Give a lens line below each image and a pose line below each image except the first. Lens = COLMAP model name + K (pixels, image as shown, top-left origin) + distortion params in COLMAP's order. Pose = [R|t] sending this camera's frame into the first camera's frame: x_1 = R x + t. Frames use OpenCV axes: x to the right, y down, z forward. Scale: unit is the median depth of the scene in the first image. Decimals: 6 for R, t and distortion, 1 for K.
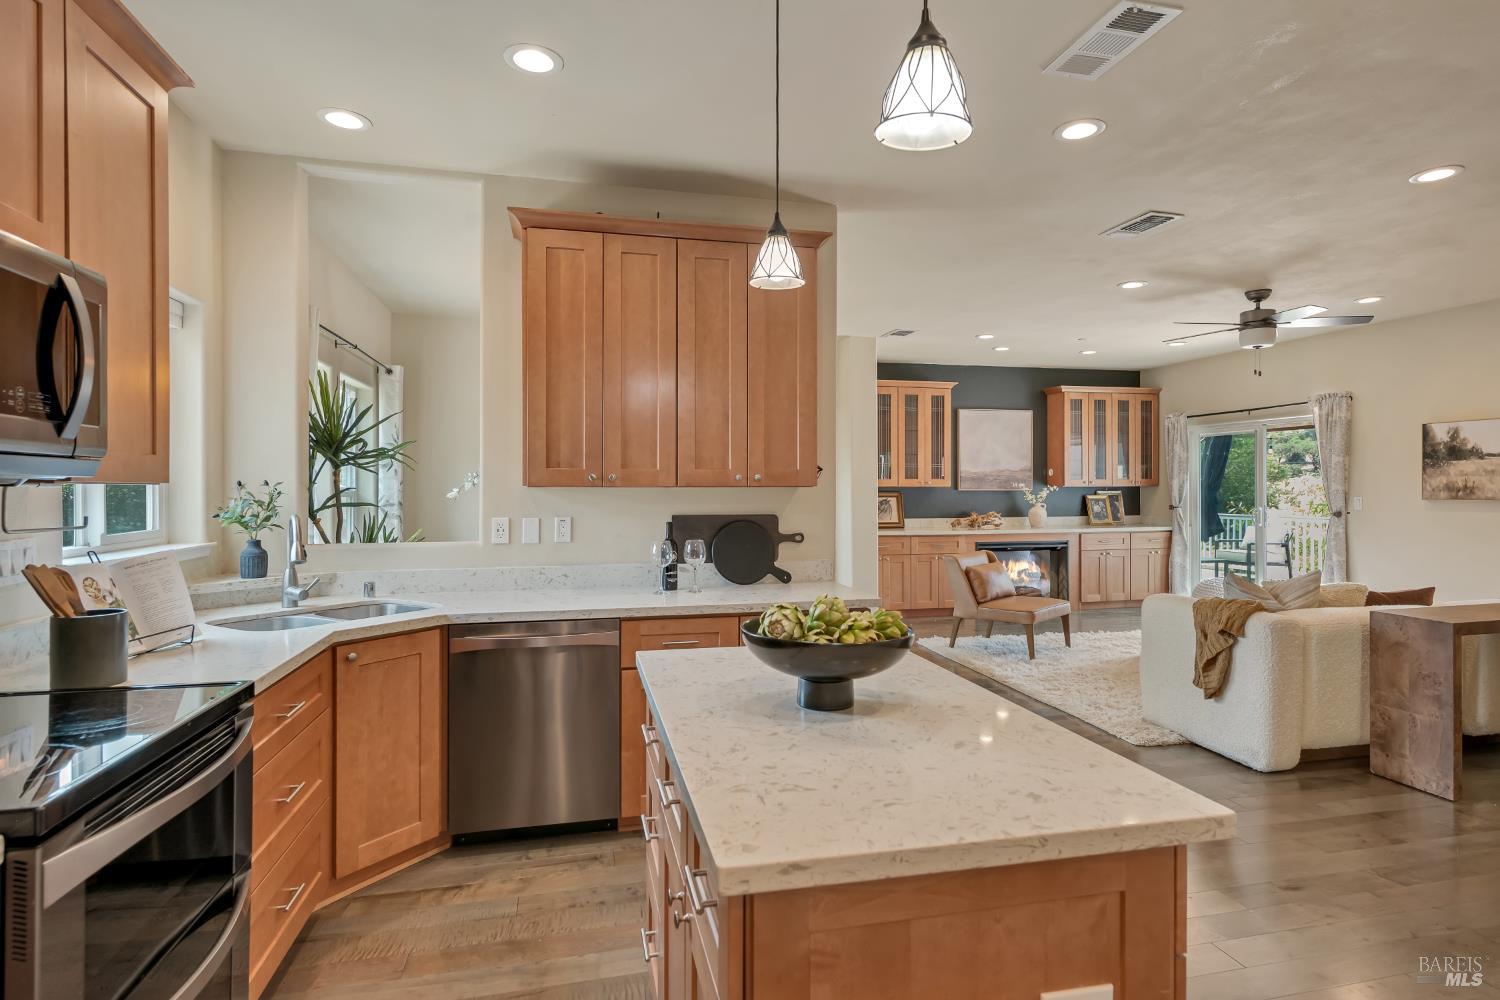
lens RADIAL K [[786.0, 0, 770.4], [0, 786.0, 490.2], [0, 0, 1]] dist [0.004010, -0.000272]
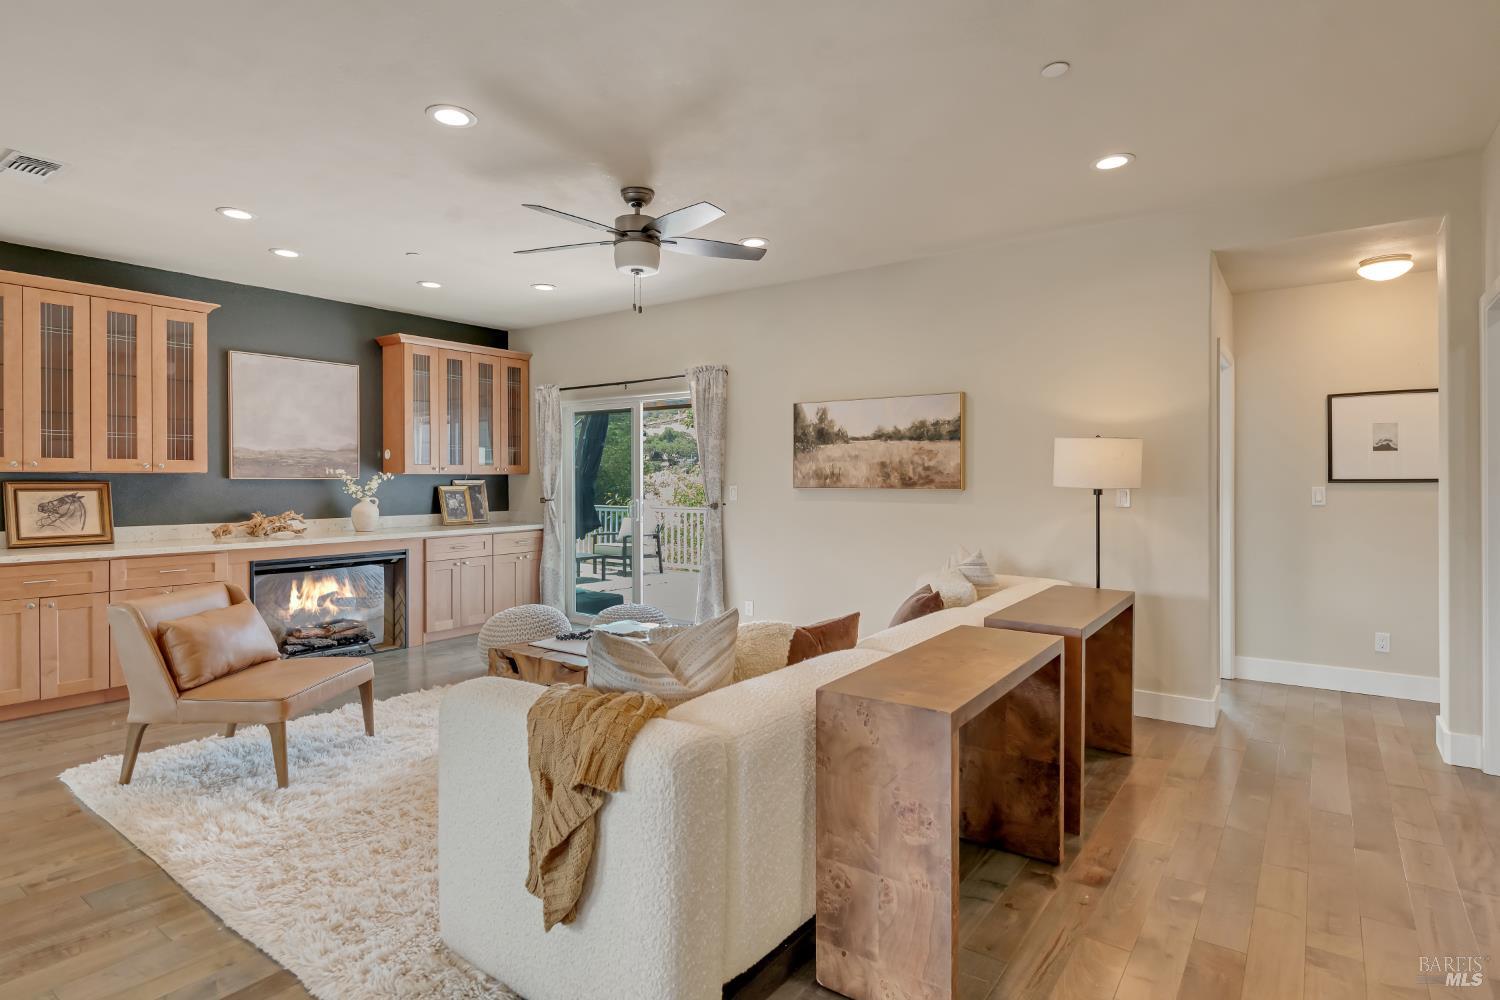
lens RADIAL K [[773.3, 0, 753.7], [0, 773.3, 481.7], [0, 0, 1]] dist [0.010341, -0.000989]
pose [[0.756290, -0.000308, 0.654237, 0.151839], [0.001398, 0.999998, -0.001145, 0.003748], [-0.654235, 0.001780, 0.756289, 0.253623]]
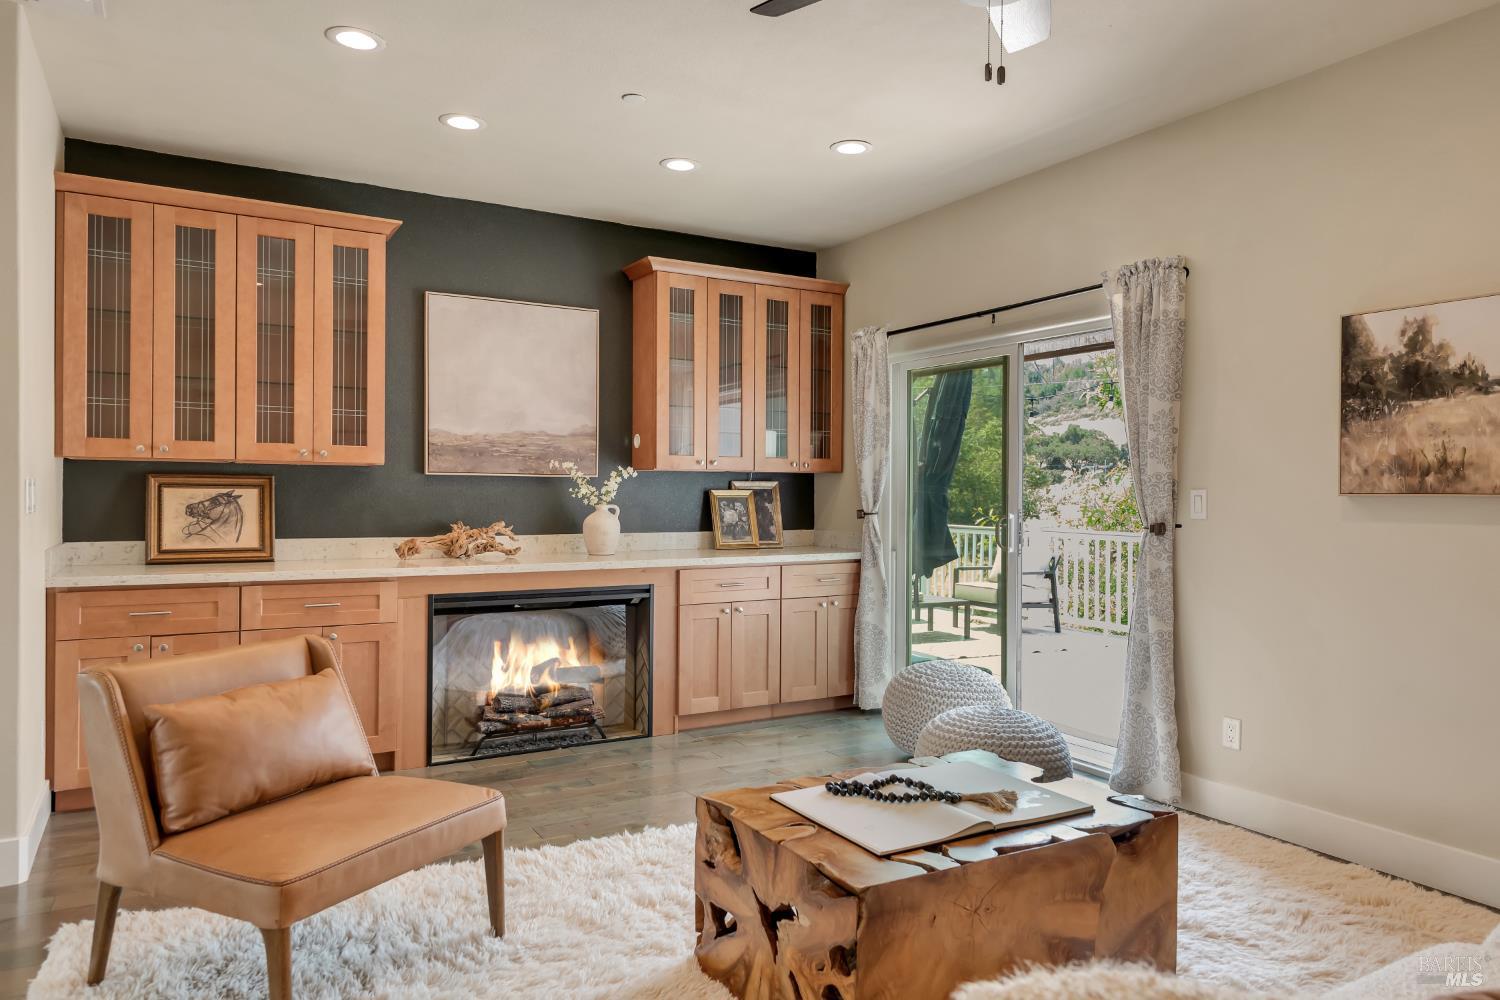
lens RADIAL K [[1004.5, 0, 788.4], [0, 1004.5, 491.7], [0, 0, 1]] dist [0.022233, -0.001686]
pose [[0.946479, 0.010395, 0.322599, 0.256170], [-0.009497, 0.999945, -0.004358, 0.010669], [-0.322627, 0.001061, 0.946526, 0.401284]]
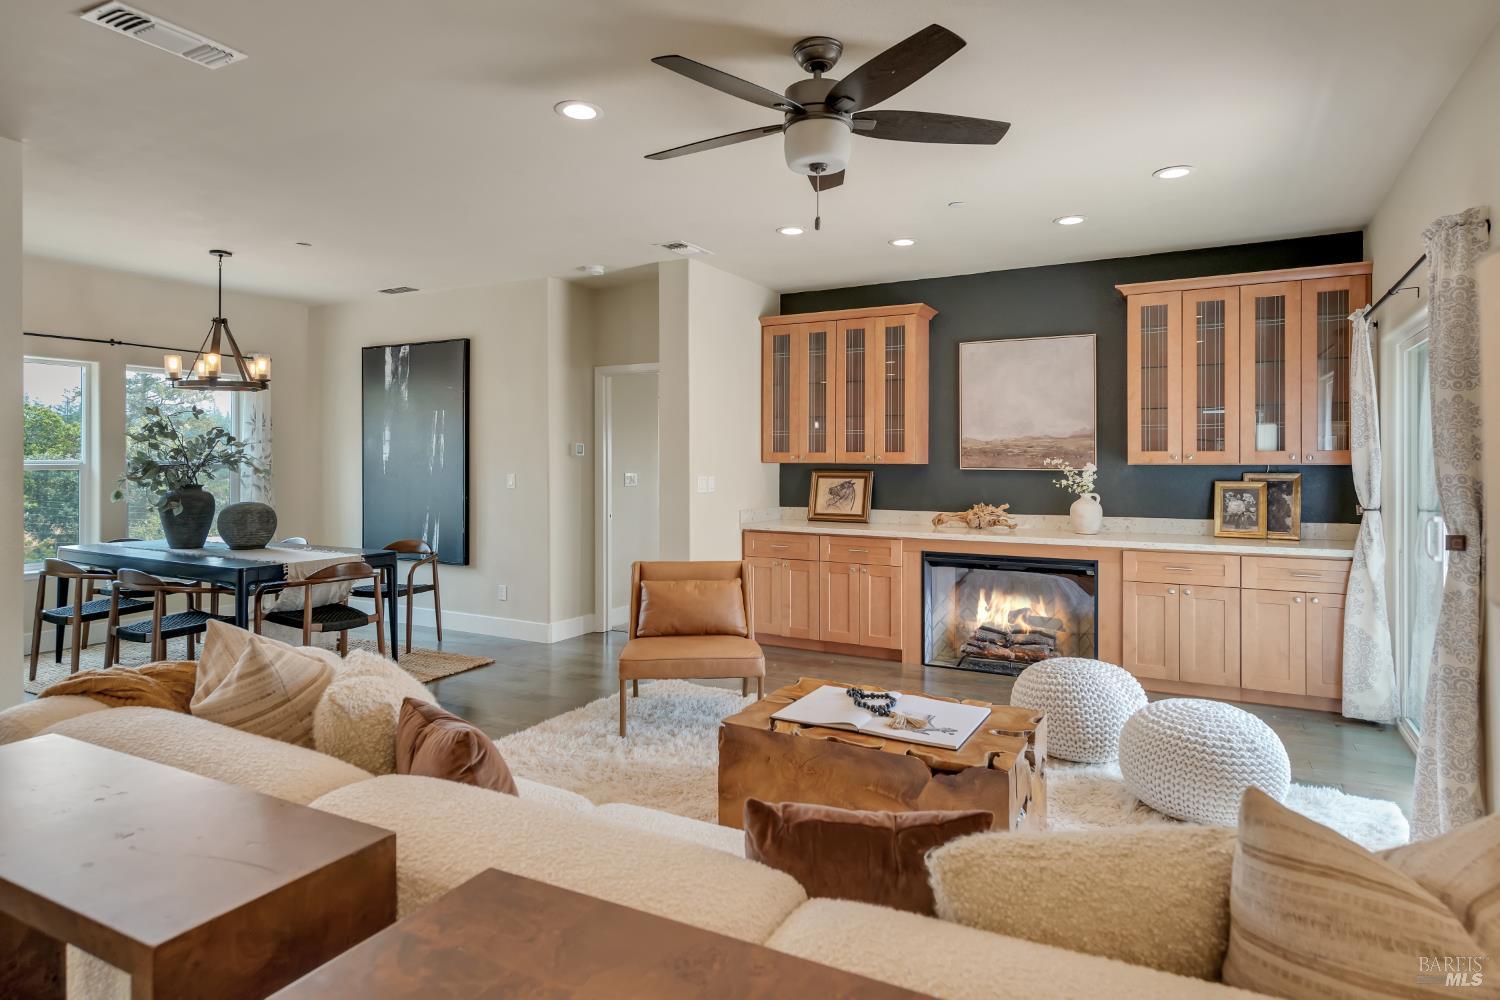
lens RADIAL K [[827.2, 0, 715.6], [0, 827.2, 464.6], [0, 0, 1]] dist [0.016051, -0.000130]
pose [[0.750794, 0.006083, -0.660508, 0.550899], [-0.007736, 0.999970, 0.000415, -0.002637], [0.660491, 0.004798, 0.750819, 0.364135]]
